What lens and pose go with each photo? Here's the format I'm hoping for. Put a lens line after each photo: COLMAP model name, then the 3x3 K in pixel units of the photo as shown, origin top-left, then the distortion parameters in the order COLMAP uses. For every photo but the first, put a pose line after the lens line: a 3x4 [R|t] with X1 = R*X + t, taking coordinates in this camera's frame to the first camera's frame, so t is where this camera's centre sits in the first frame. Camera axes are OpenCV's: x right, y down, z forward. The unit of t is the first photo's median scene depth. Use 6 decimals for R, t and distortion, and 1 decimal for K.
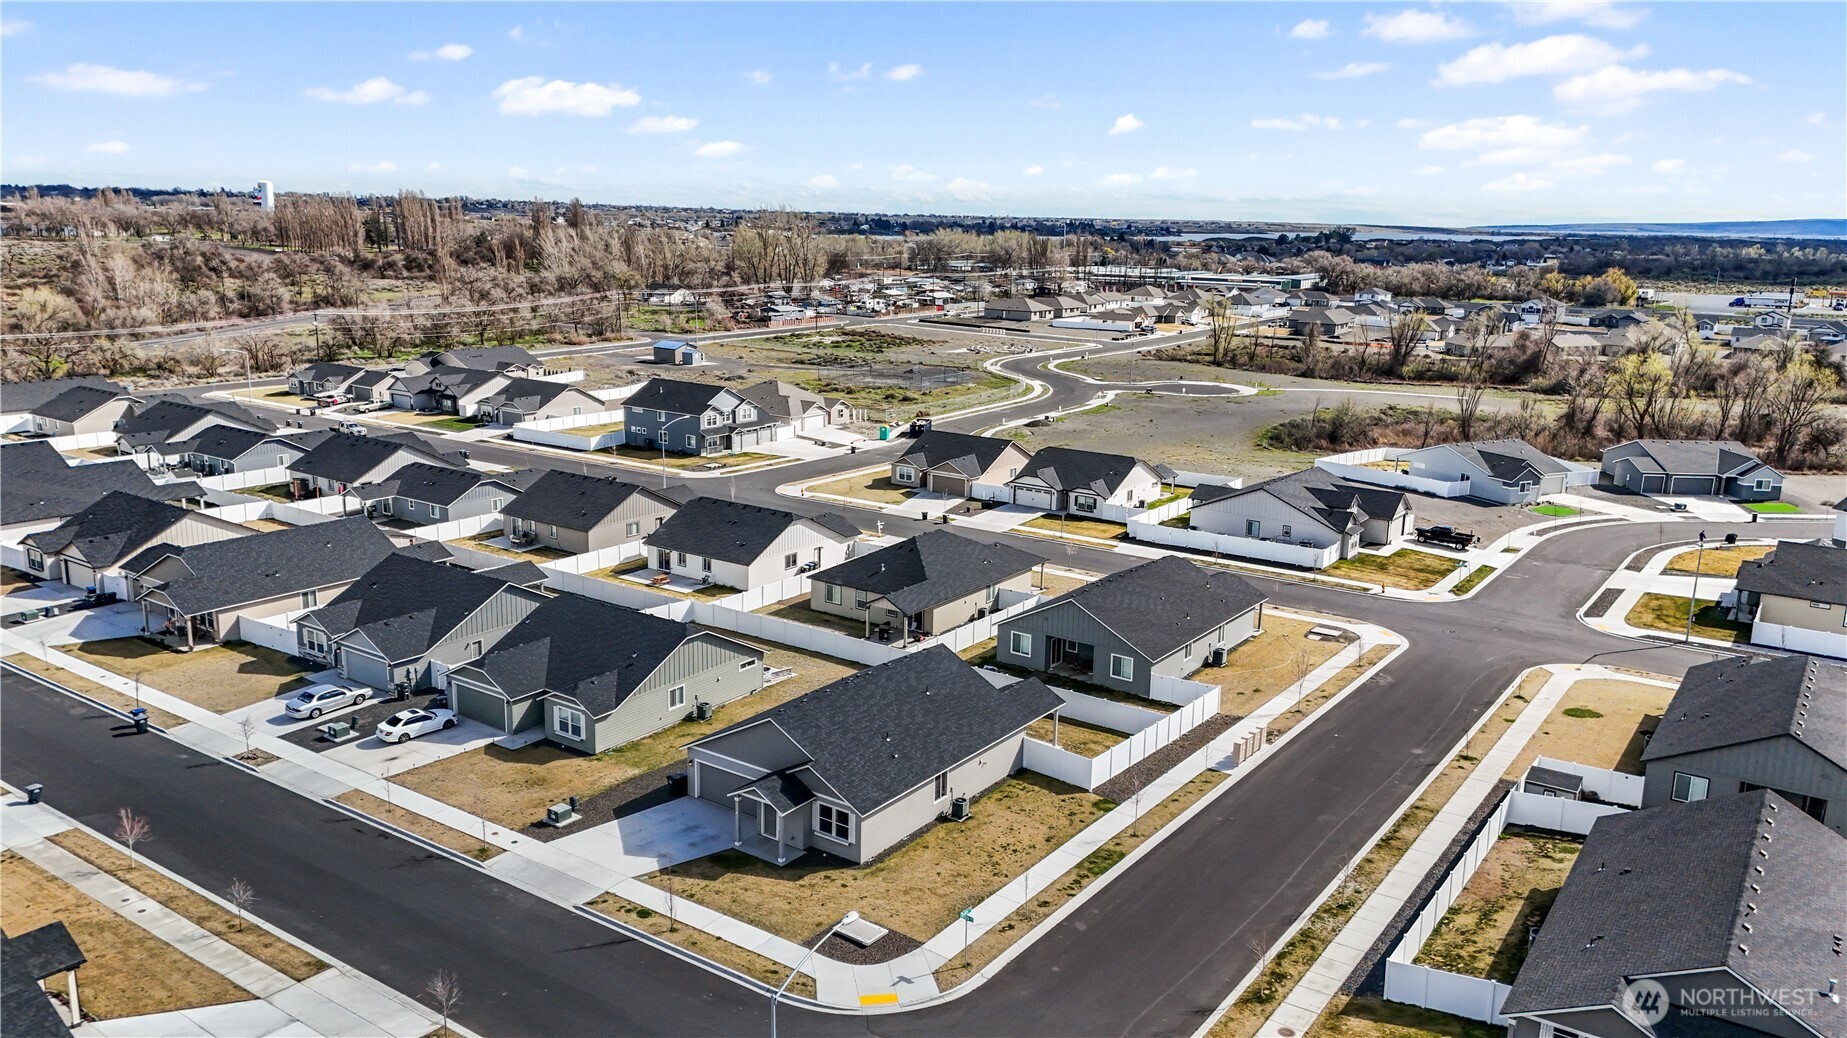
lens RADIAL K [[1372.1, 0, 885.2], [0, 1372.1, 518.6], [0, 0, 1]] dist [0.059366, -0.008676]
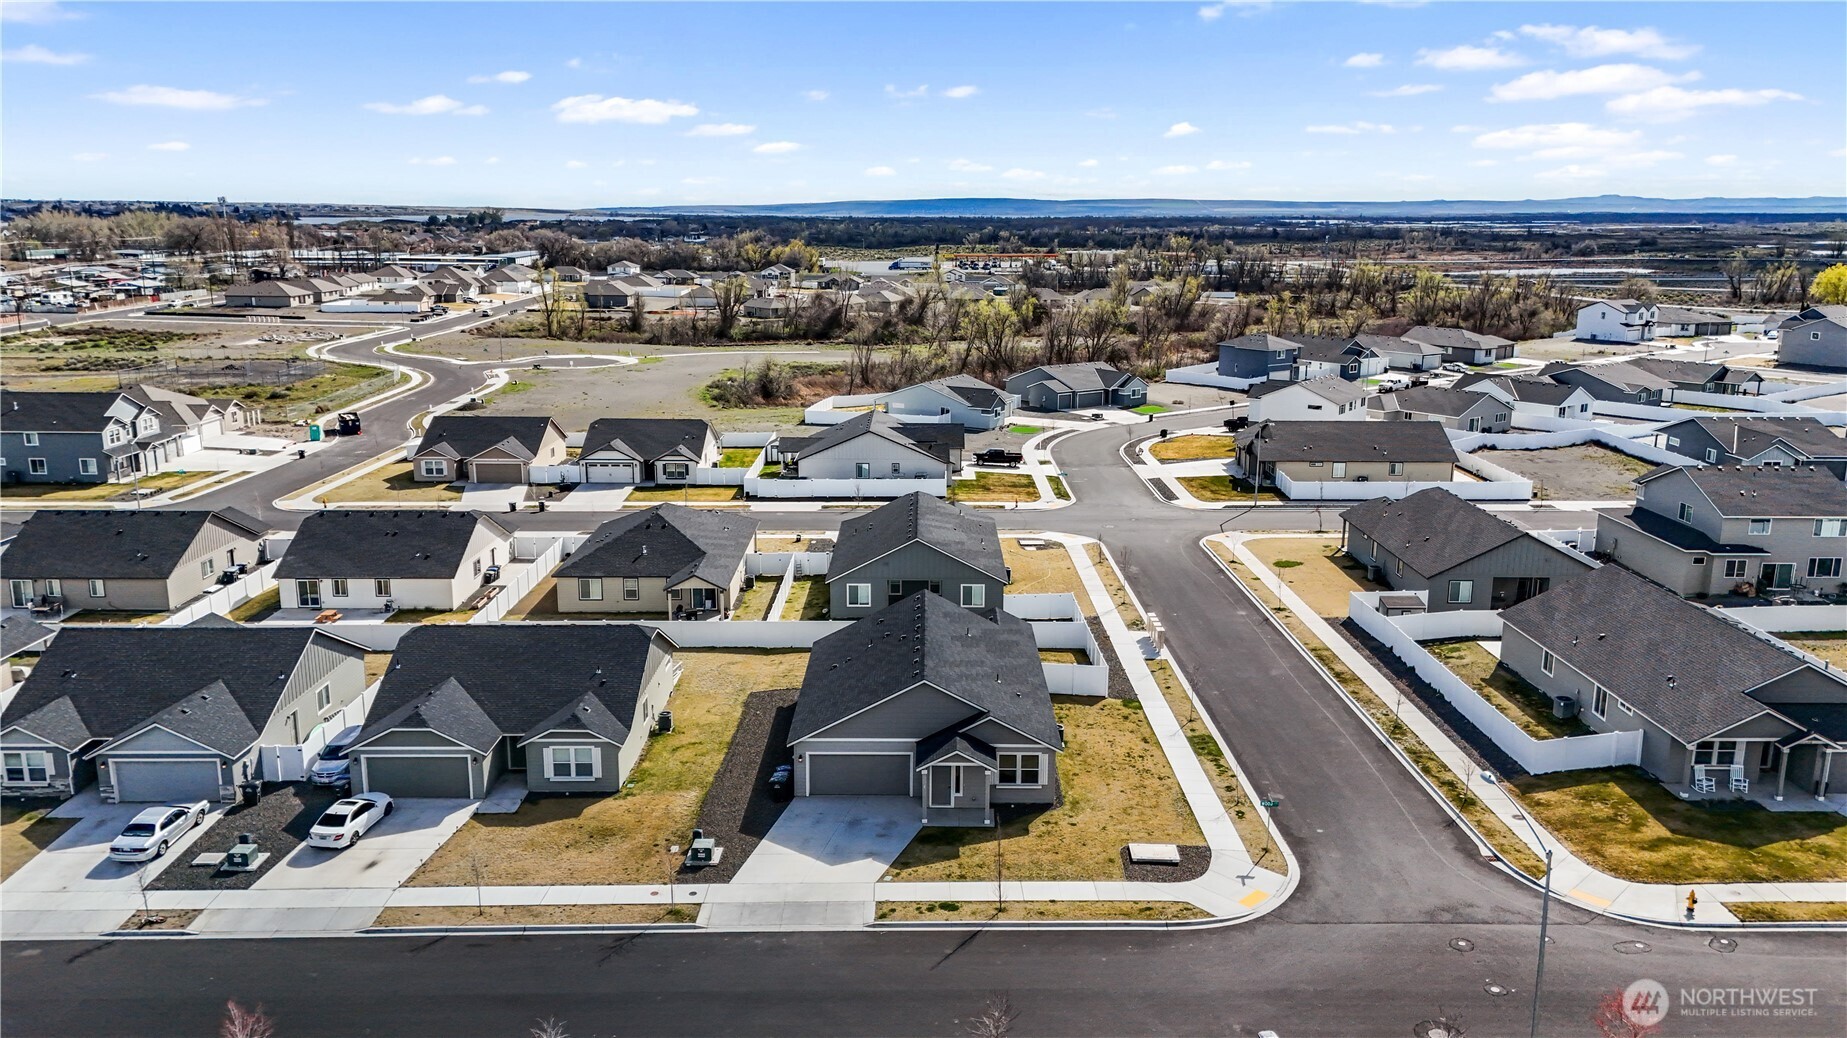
lens RADIAL K [[1380.0, 0, 907.6], [0, 1380.0, 513.5], [0, 0, 1]] dist [0.062854, -0.007666]
pose [[0.811991, -0.141124, 0.566352, -0.457708], [0.137542, 0.989268, 0.049310, -0.011268], [-0.567233, 0.037858, 0.822687, 0.176004]]
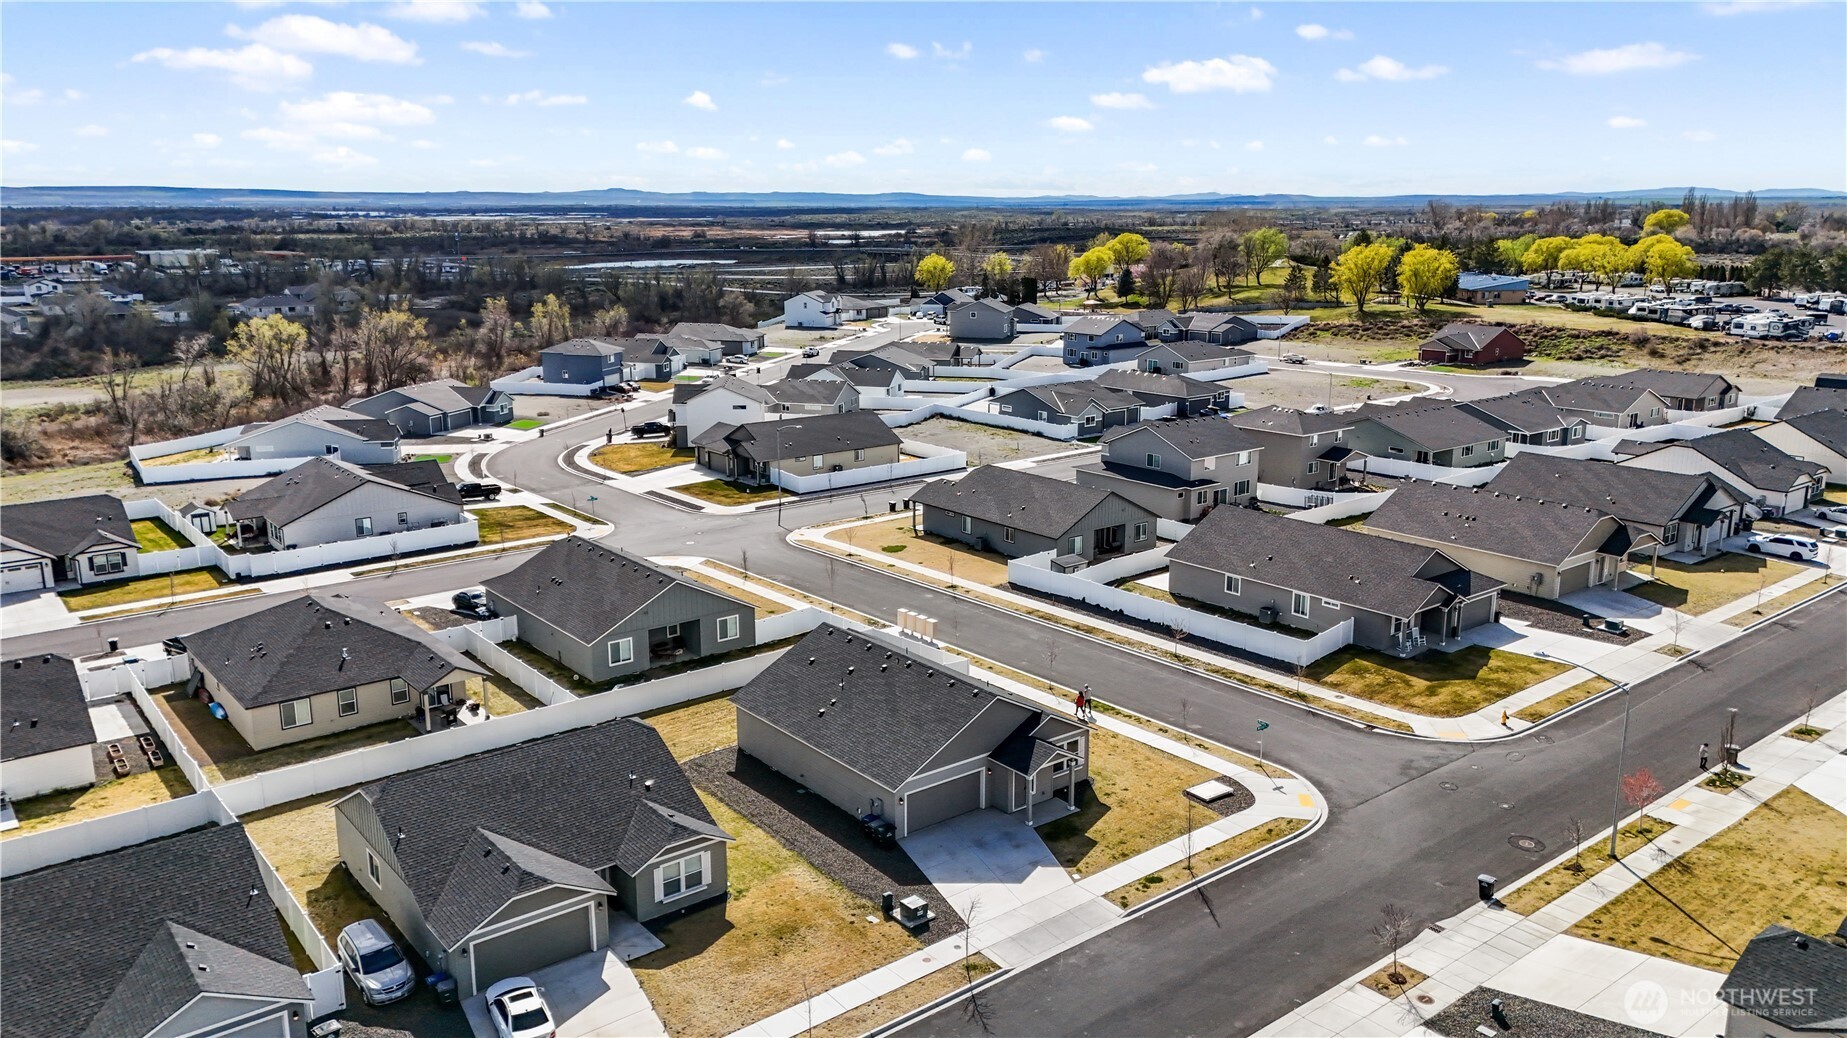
lens RADIAL K [[1380.0, 0, 907.6], [0, 1380.0, 513.5], [0, 0, 1]] dist [0.062854, -0.007666]
pose [[0.269038, -0.232891, 0.934548, -0.761192], [0.215554, 0.960271, 0.177247, -0.132744], [-0.938698, 0.153759, 0.308550, 0.551696]]
